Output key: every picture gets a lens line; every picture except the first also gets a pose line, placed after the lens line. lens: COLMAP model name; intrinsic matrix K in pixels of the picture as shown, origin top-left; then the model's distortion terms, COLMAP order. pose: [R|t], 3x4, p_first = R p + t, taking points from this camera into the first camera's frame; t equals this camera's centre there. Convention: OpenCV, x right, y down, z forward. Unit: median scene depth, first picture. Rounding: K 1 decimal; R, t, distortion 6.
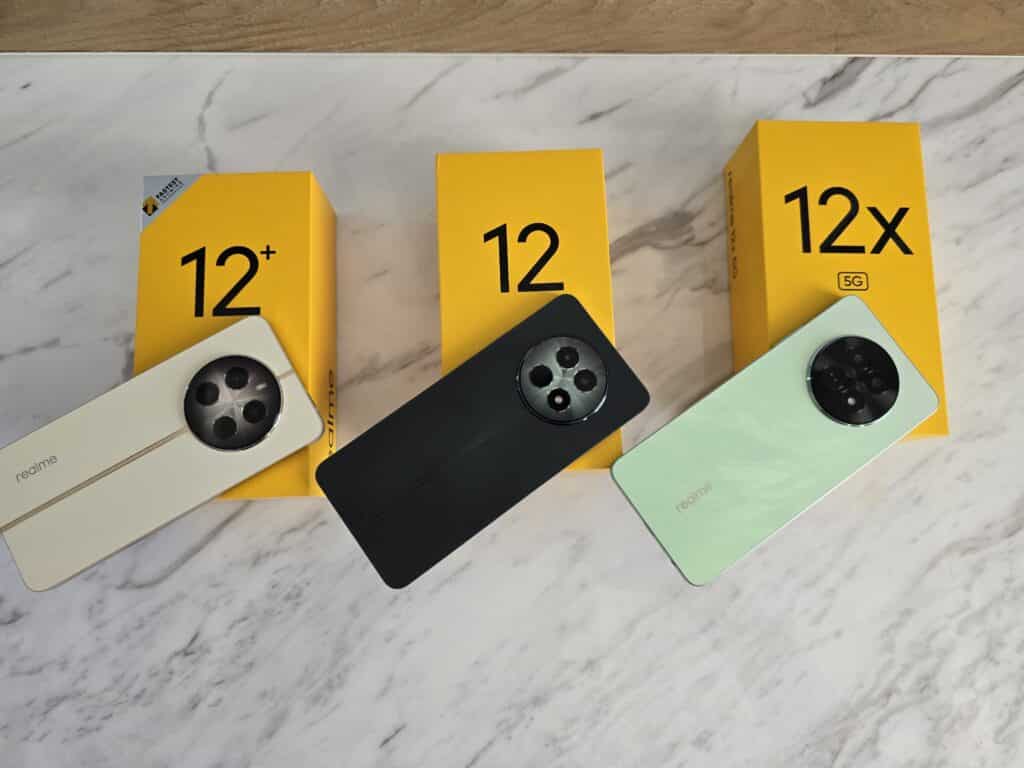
lens RADIAL K [[688.3, 0, 523.5], [0, 688.3, 379.2], [0, 0, 1]] dist [0.003289, -0.000681]
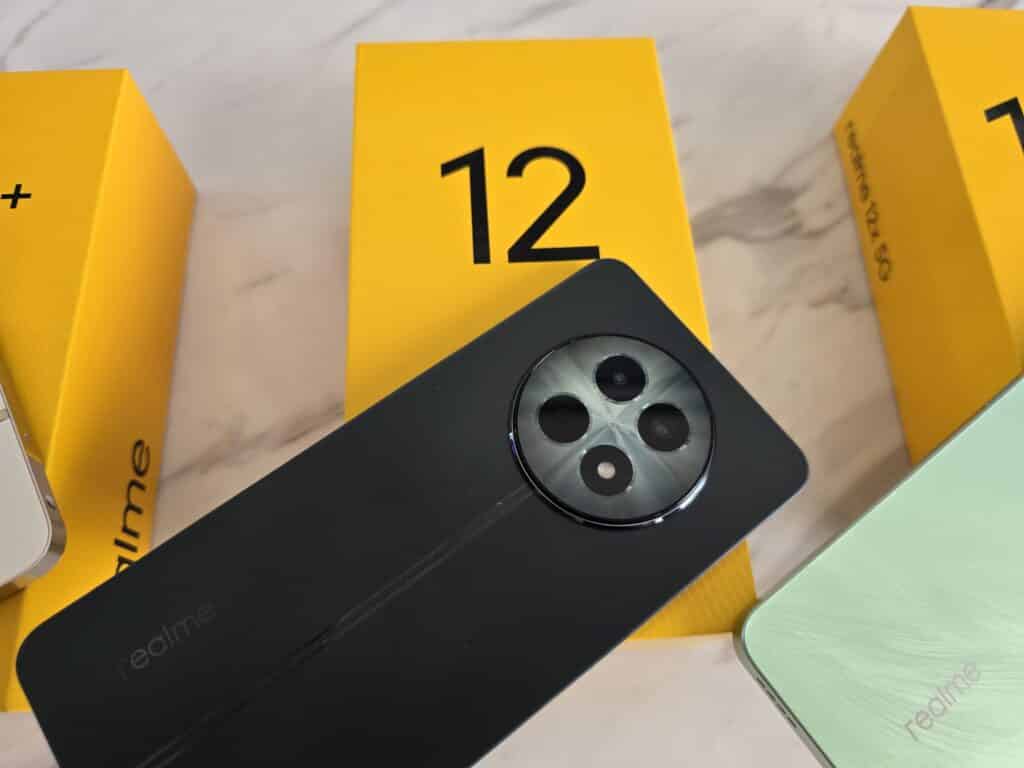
lens RADIAL K [[712.1, 0, 512.0], [0, 712.1, 384.0], [0, 0, 1]] dist [-0.026170, -0.001617]
pose [[0.999861, -0.015281, 0.006628, -0.009947], [0.016367, 0.975186, -0.220782, 0.069942], [-0.003090, 0.220859, 0.975301, 0.512123]]
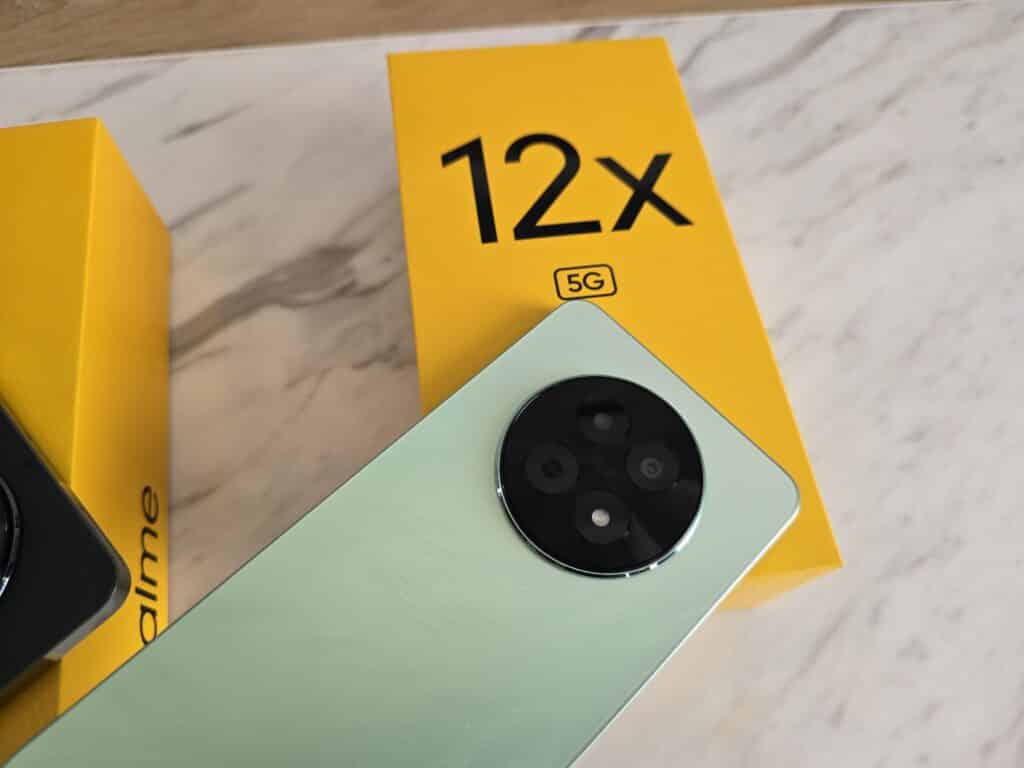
lens RADIAL K [[712.1, 0, 512.0], [0, 712.1, 384.0], [0, 0, 1]] dist [-0.026170, -0.001617]
pose [[0.989571, -0.123260, 0.074536, 0.379740], [0.138782, 0.954432, -0.264195, 0.058119], [-0.038575, 0.271784, 0.961585, 0.527275]]
